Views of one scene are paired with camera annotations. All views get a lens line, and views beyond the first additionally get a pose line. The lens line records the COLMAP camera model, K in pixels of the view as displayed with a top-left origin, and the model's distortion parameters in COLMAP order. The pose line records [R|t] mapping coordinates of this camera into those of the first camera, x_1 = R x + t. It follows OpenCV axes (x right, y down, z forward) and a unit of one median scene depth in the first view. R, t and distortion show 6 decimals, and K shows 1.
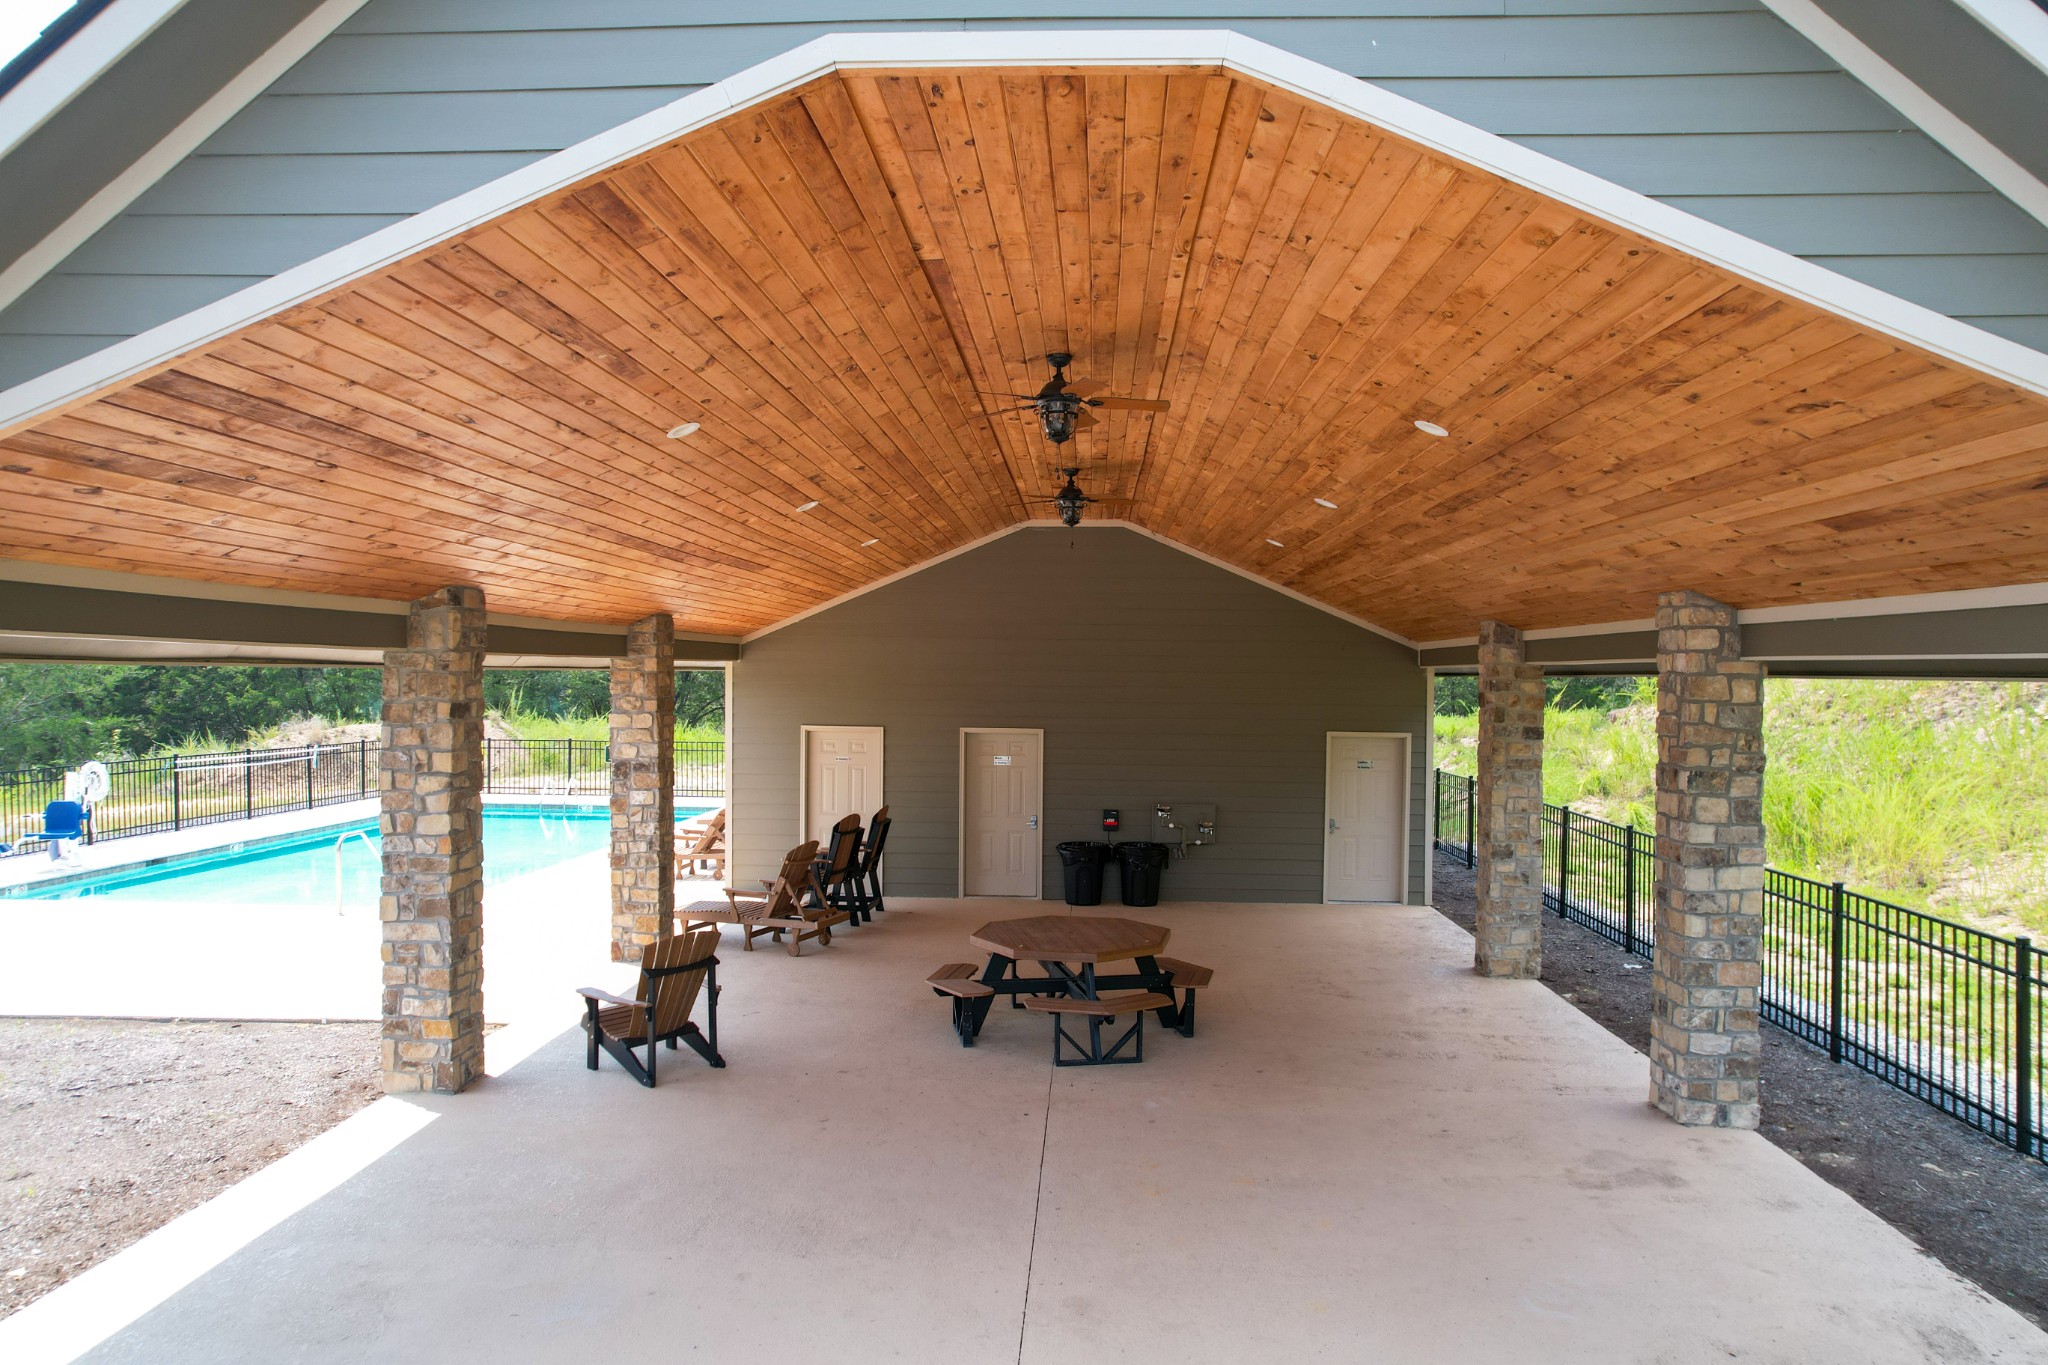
lens RADIAL K [[1300.1, 0, 1033.1], [0, 1300.1, 685.5], [0, 0, 1]] dist [-0.076852, 0.066385]
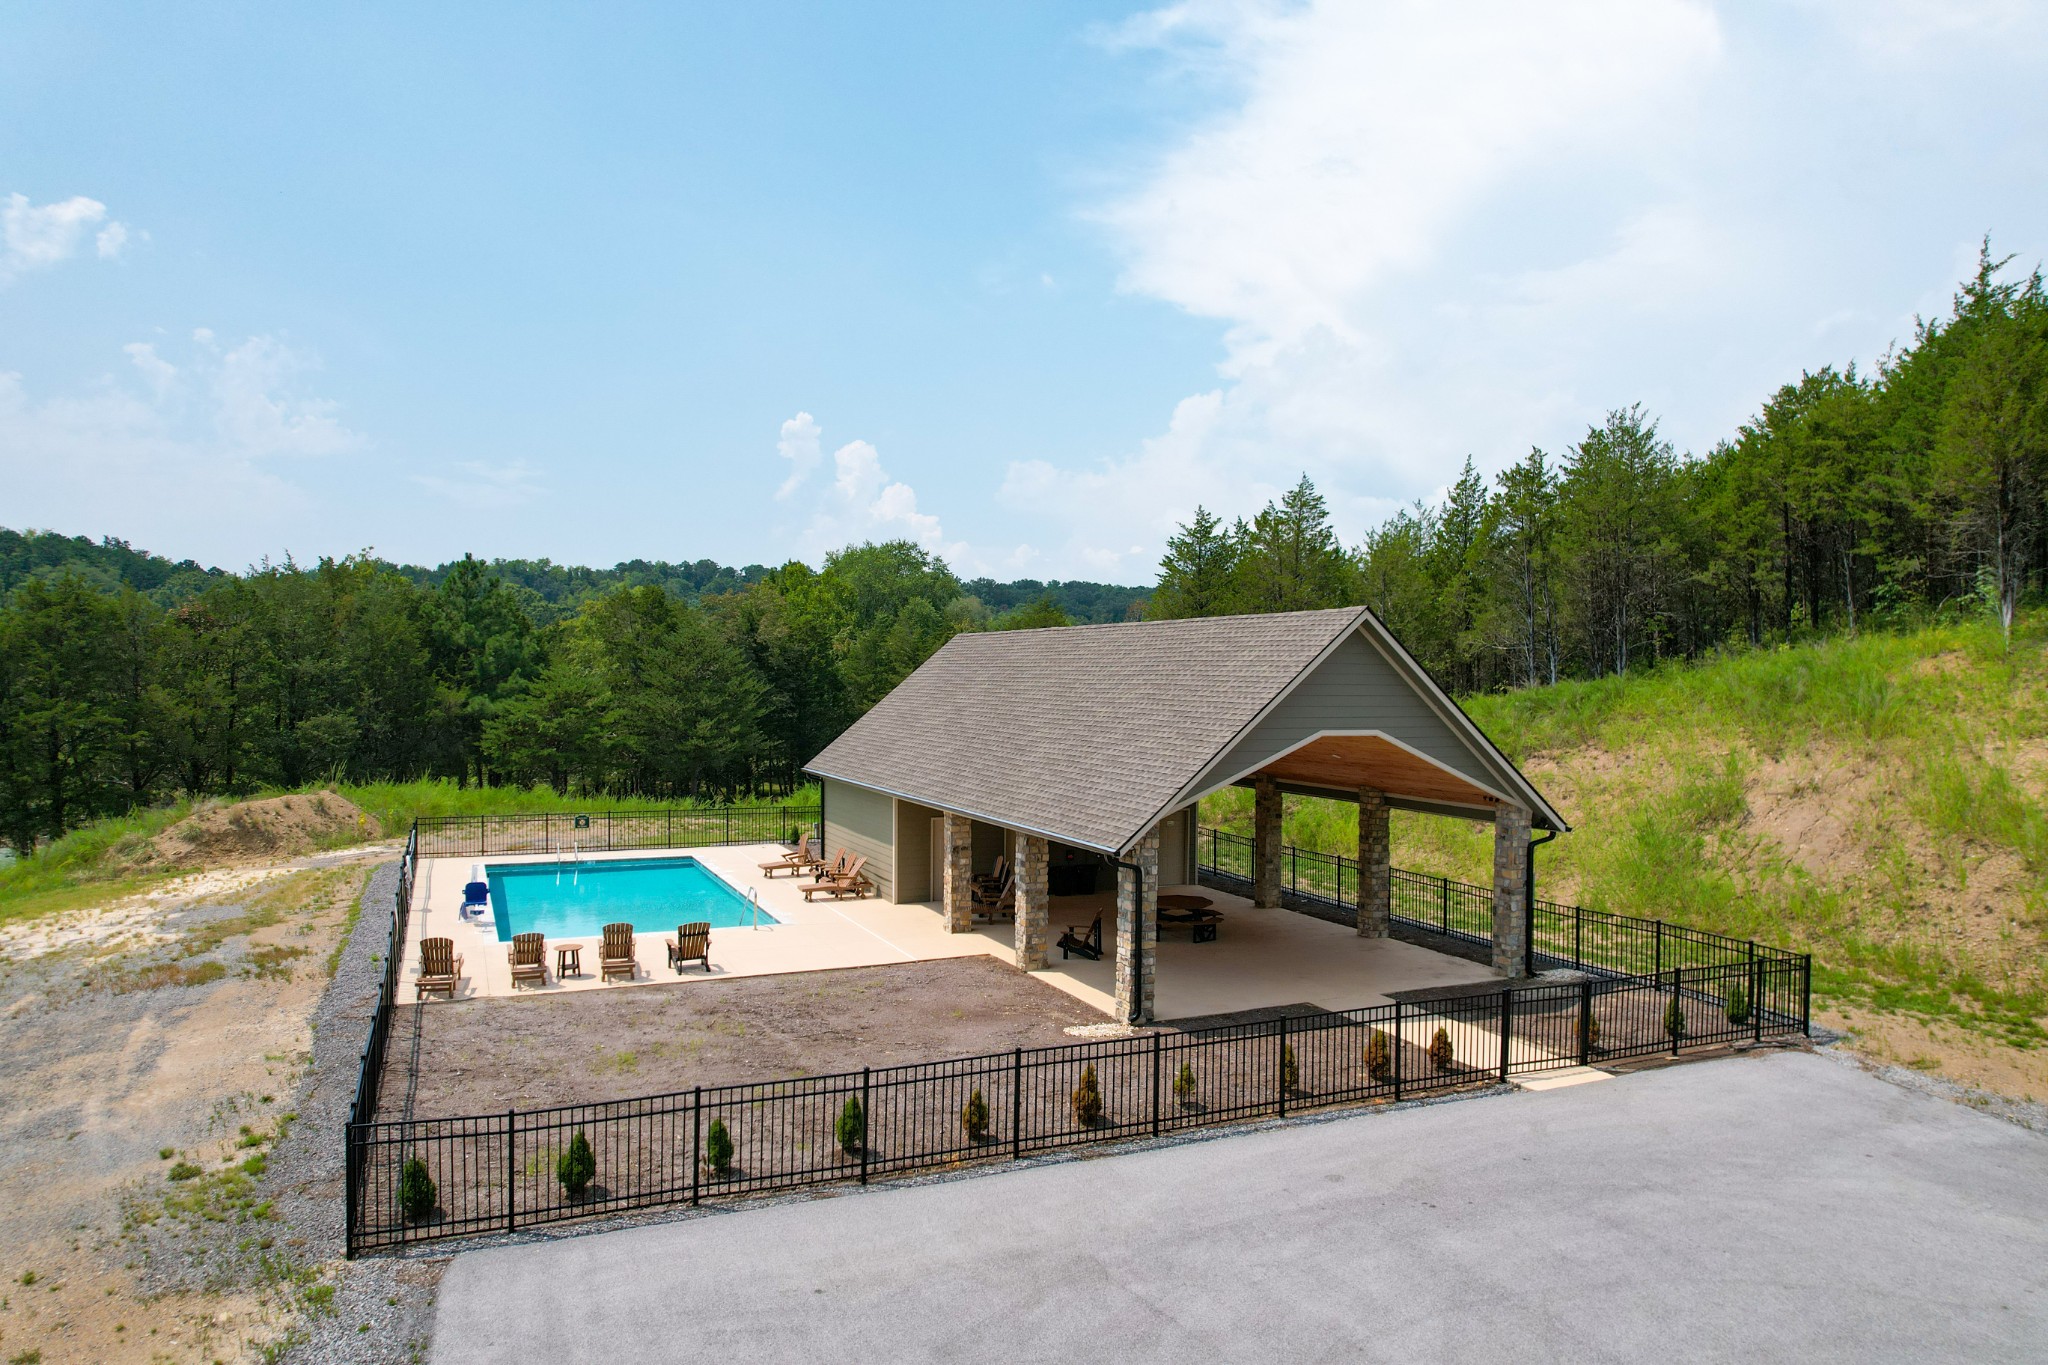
lens RADIAL K [[1300.1, 0, 1033.1], [0, 1300.1, 685.5], [0, 0, 1]] dist [-0.076852, 0.066385]
pose [[0.890493, -0.002175, 0.454991, -1.946867], [0.000913, 0.999995, 0.002992, -0.365834], [-0.454996, -0.002249, 0.890491, -1.752808]]
